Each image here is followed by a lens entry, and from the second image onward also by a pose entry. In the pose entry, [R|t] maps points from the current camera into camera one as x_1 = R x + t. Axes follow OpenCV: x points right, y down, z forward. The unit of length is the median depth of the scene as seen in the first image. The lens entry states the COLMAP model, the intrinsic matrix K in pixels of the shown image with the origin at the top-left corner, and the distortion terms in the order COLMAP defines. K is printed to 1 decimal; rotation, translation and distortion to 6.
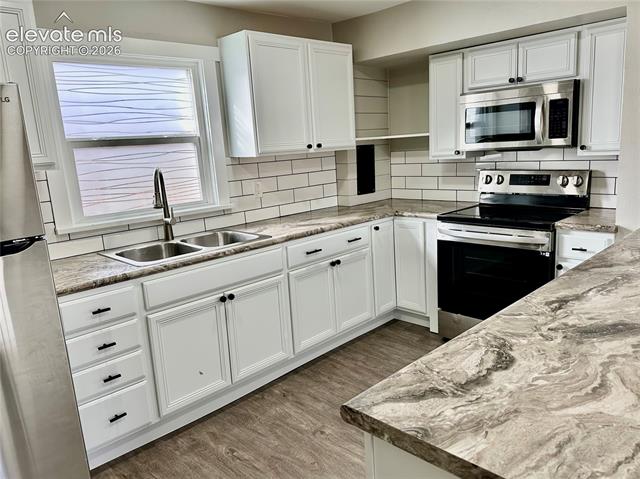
lens RADIAL K [[481.5, 0, 320.0], [0, 481.5, 239.5], [0, 0, 1]] dist [0.070682, -0.118629]
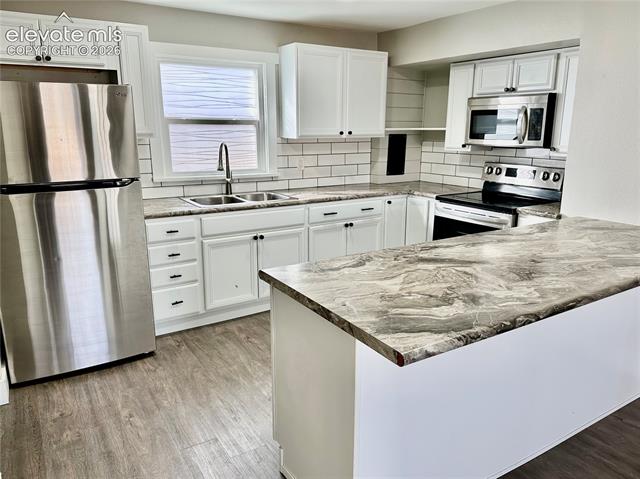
lens RADIAL K [[469.7, 0, 320.0], [0, 469.7, 239.5], [0, 0, 1]] dist [0.068822, -0.096953]
pose [[0.976155, 0.110082, -0.187093, 0.210270], [-0.101509, 0.993323, 0.054829, 0.028267], [0.191879, -0.034530, 0.980811, -0.278967]]
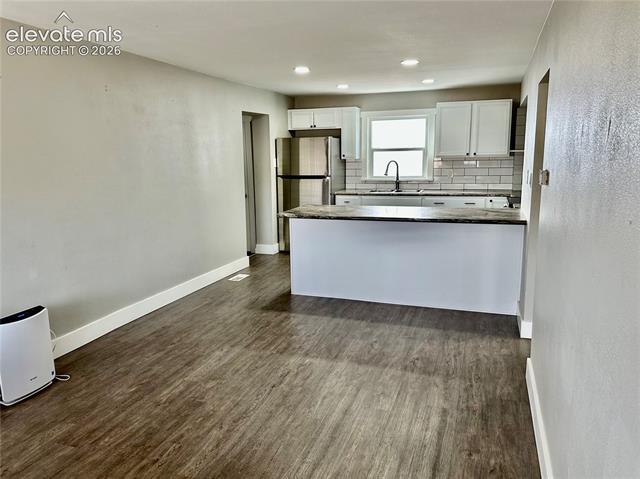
lens RADIAL K [[481.5, 0, 320.0], [0, 481.5, 239.5], [0, 0, 1]] dist [0.070682, -0.118629]
pose [[0.445576, 0.210719, -0.870092, 1.699150], [-0.185795, 0.972509, 0.140377, -0.022358], [0.875752, 0.099110, 0.472477, -0.489888]]
